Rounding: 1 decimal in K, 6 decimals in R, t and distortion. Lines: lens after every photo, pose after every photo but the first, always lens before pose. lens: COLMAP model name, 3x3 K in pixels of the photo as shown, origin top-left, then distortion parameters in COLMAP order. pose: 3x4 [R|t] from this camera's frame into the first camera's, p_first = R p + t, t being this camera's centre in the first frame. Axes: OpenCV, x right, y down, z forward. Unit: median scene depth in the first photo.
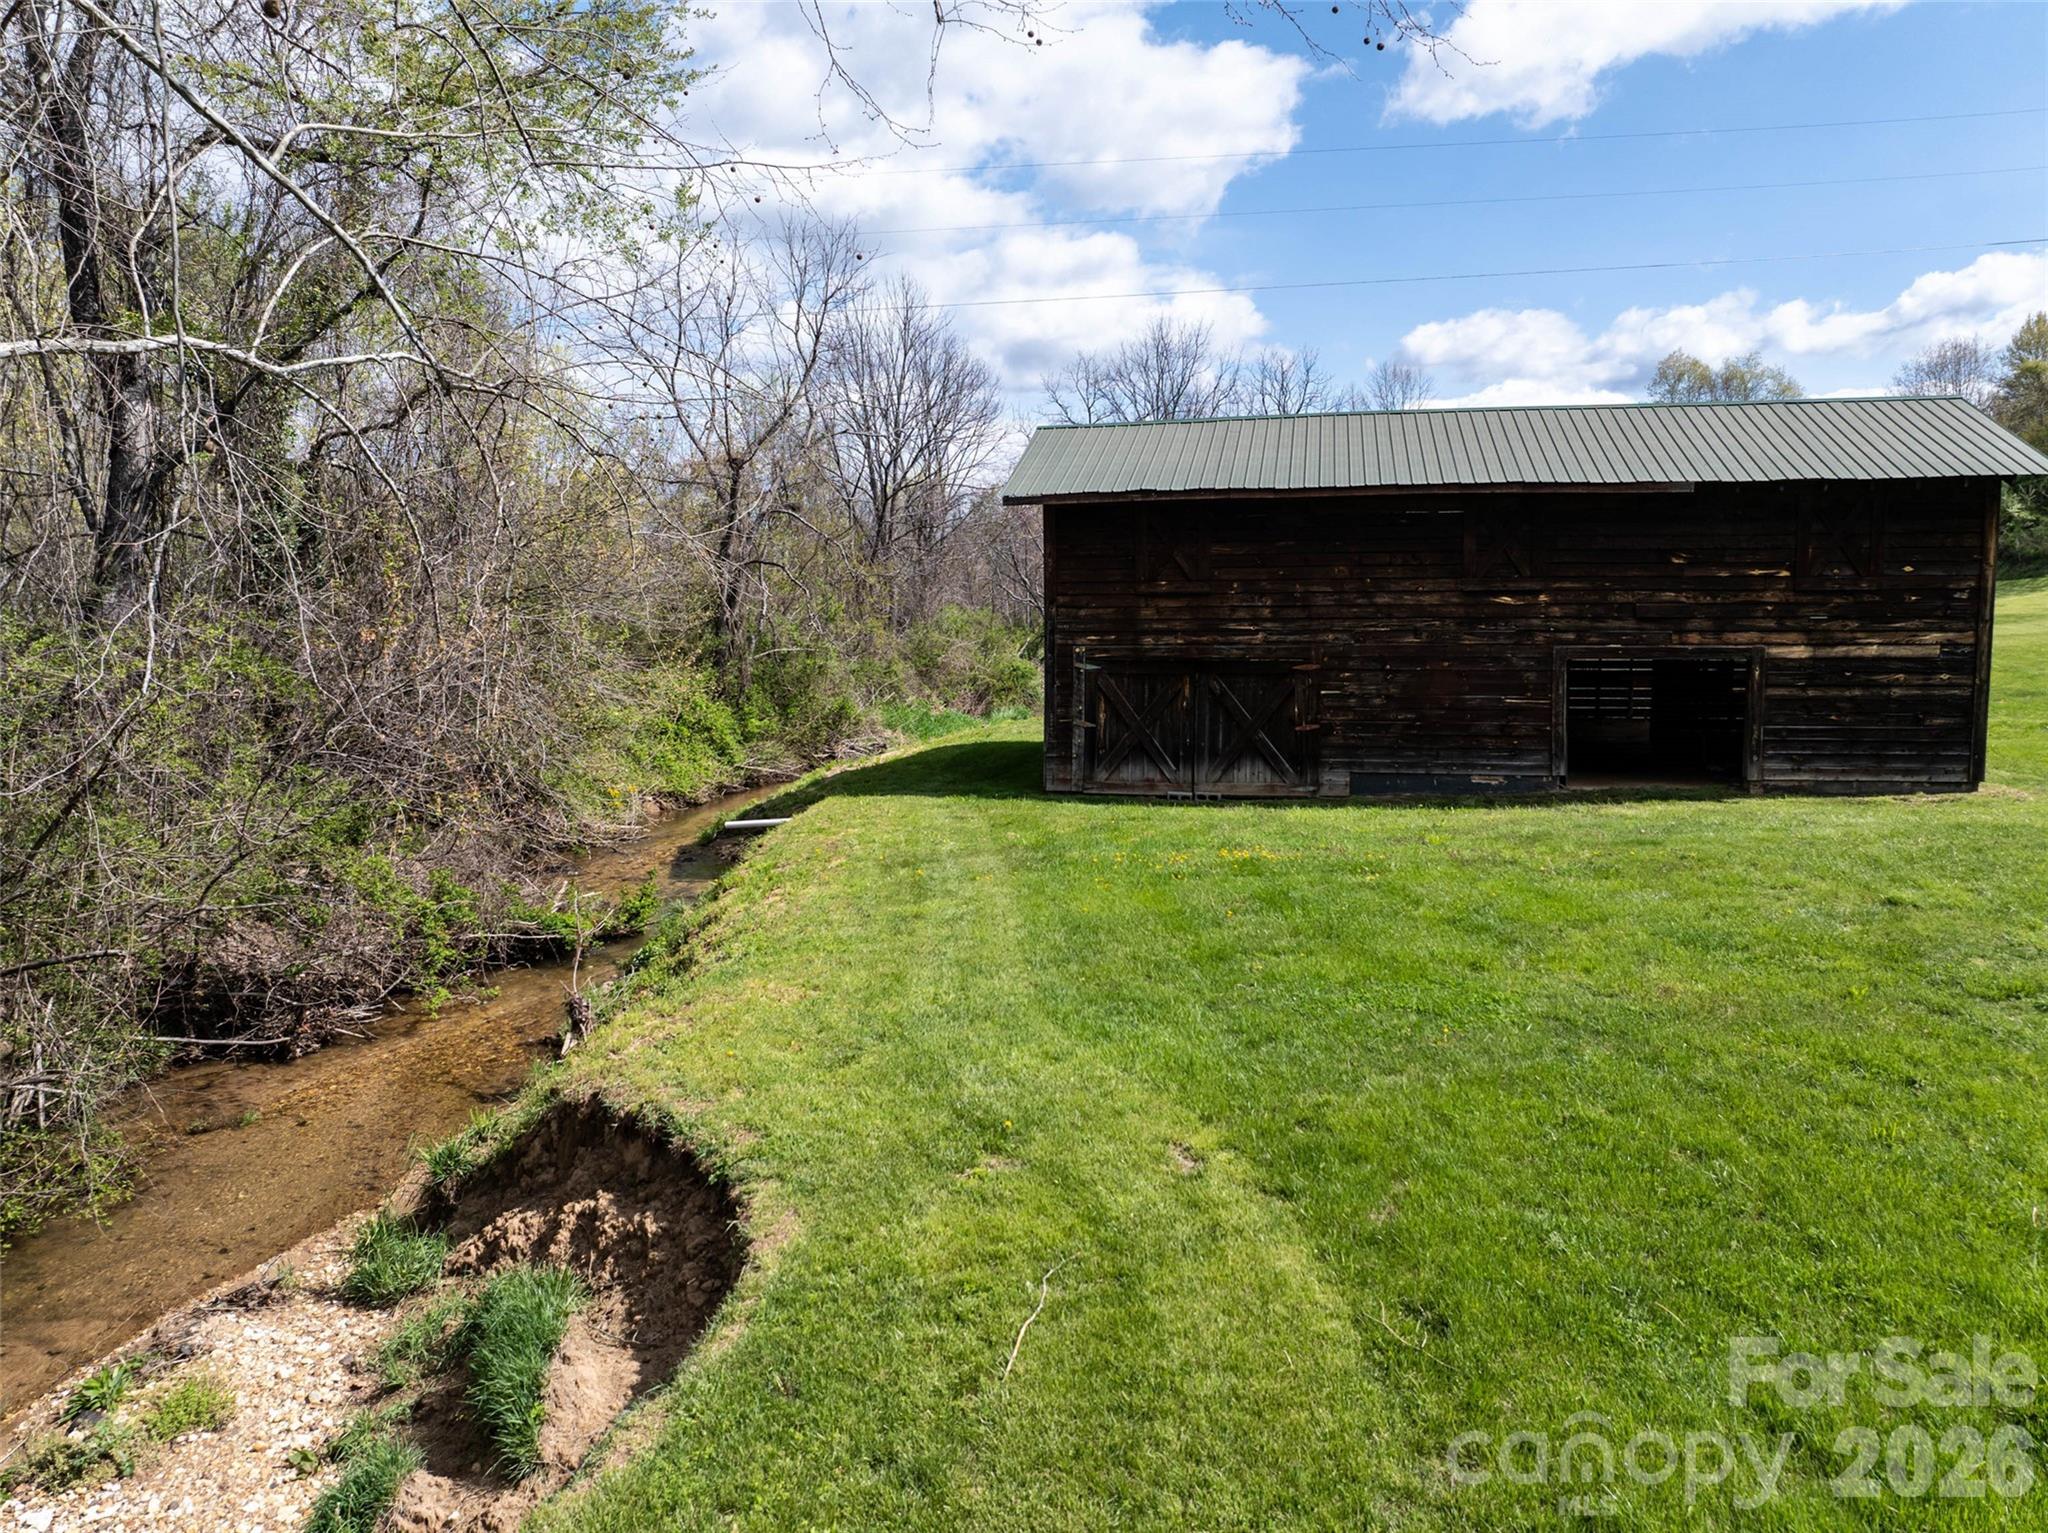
lens RADIAL K [[1421.6, 0, 1027.8], [0, 1421.6, 771.0], [0, 0, 1]] dist [-0.016024, -0.015386]
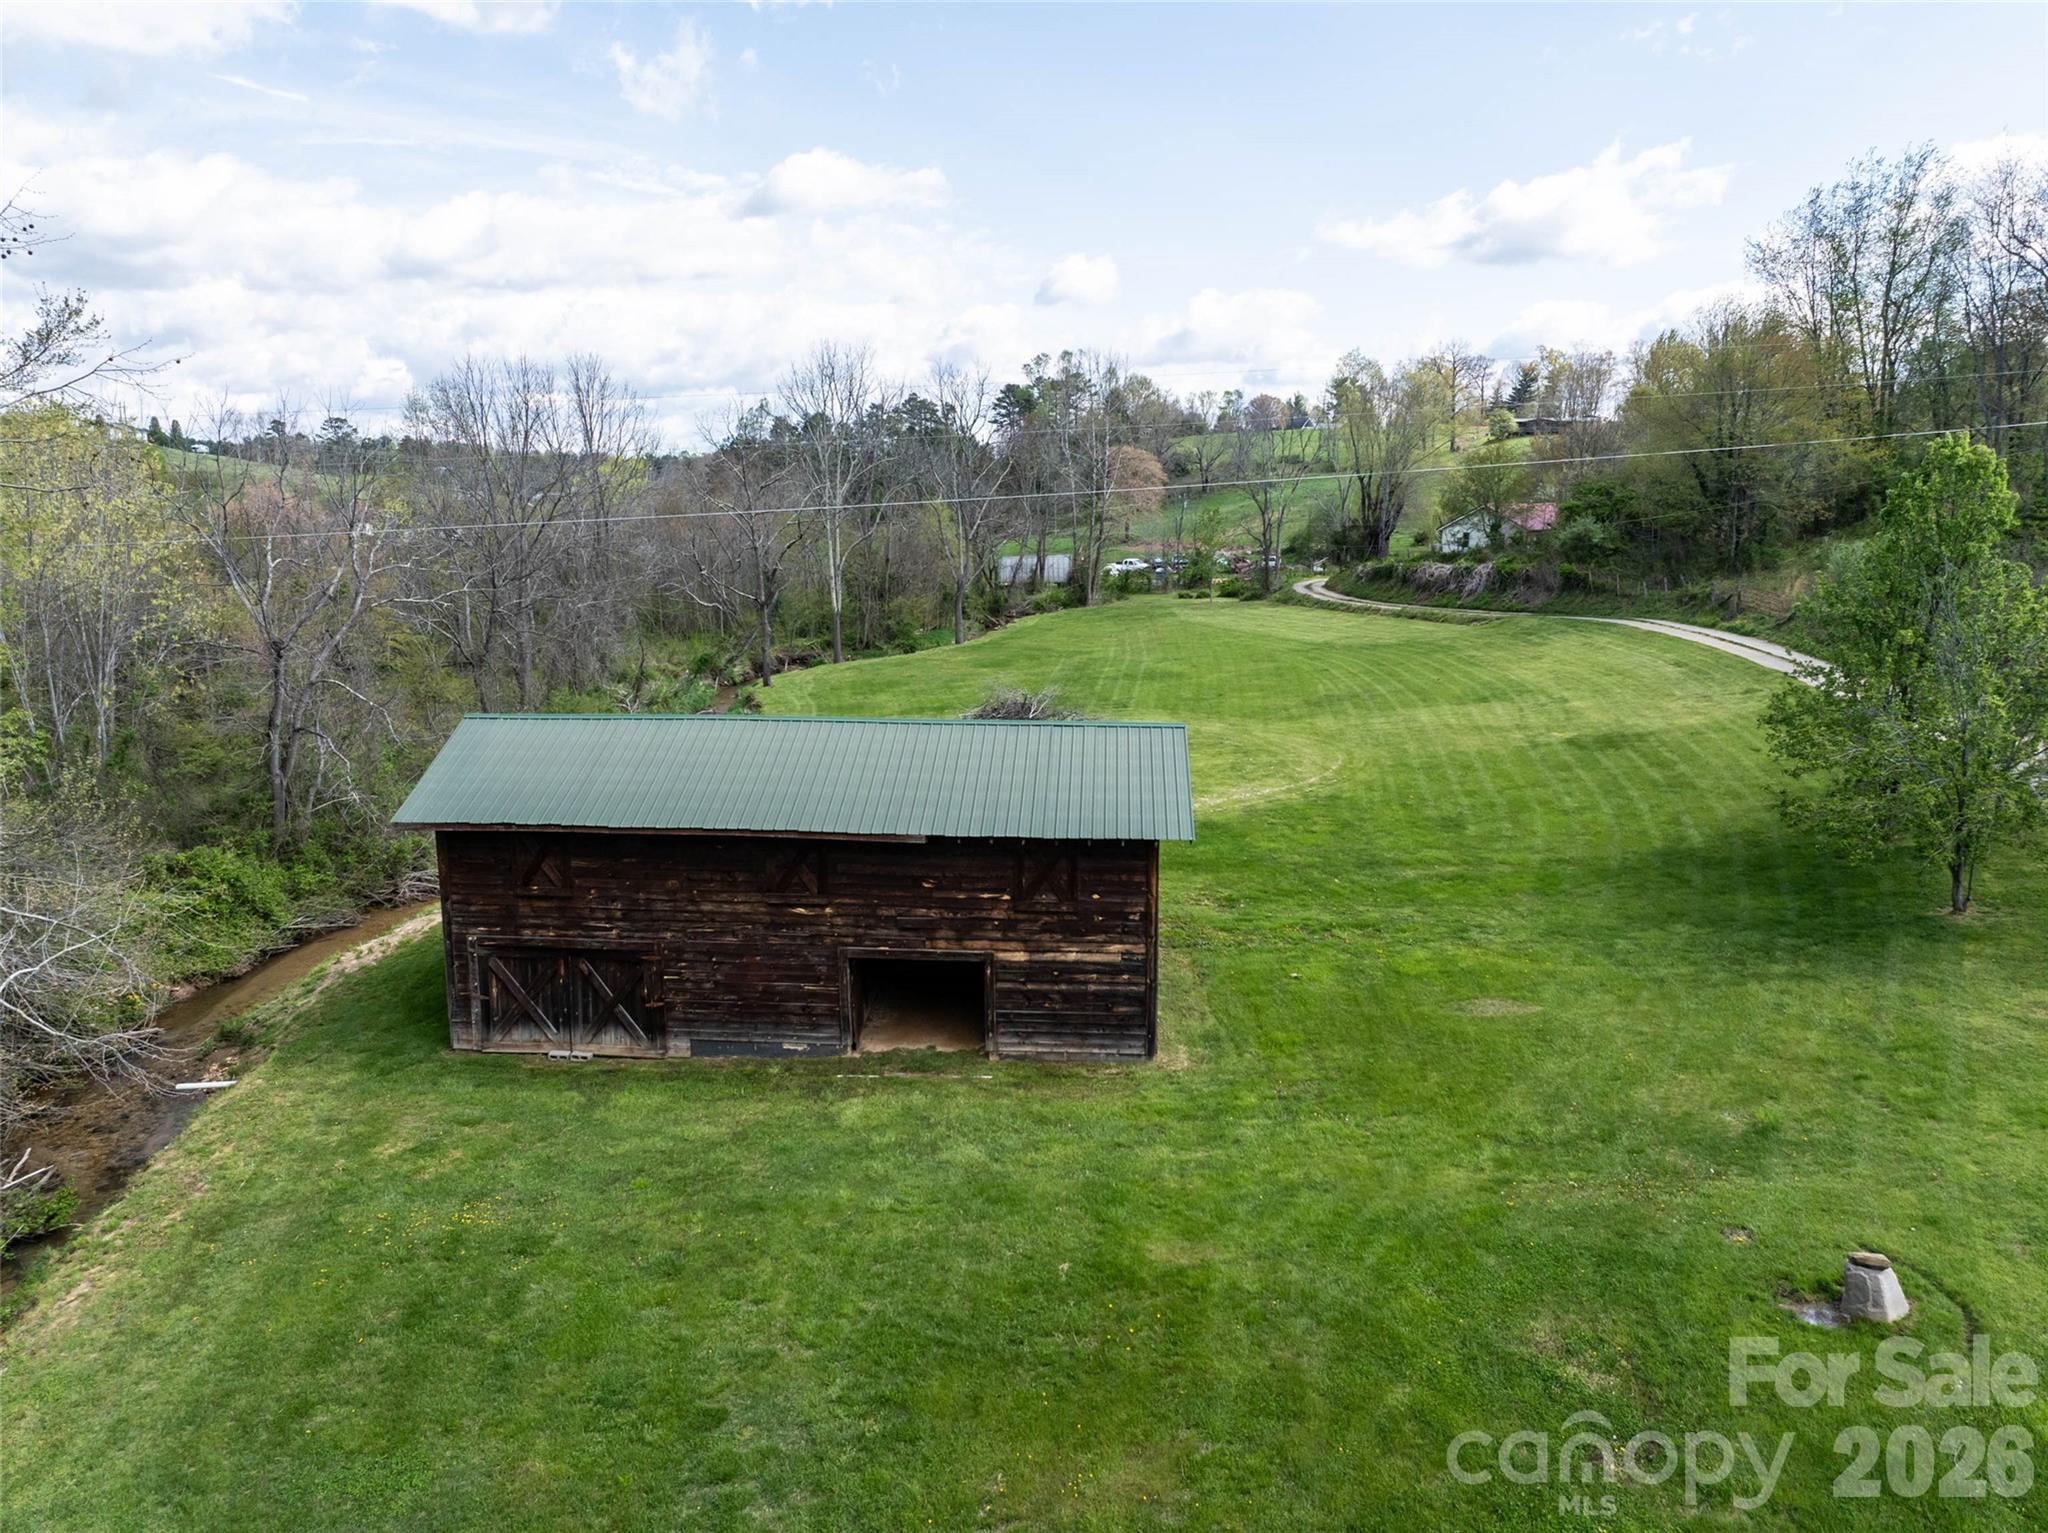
lens RADIAL K [[1421.6, 0, 1018.1], [0, 1421.6, 760.6], [0, 0, 1]] dist [-0.016024, -0.015386]
pose [[0.992666, -0.015186, 0.119933, 0.381474], [0.005523, 0.996740, 0.080496, -0.354800], [-0.120765, -0.079244, 0.989513, -0.255077]]
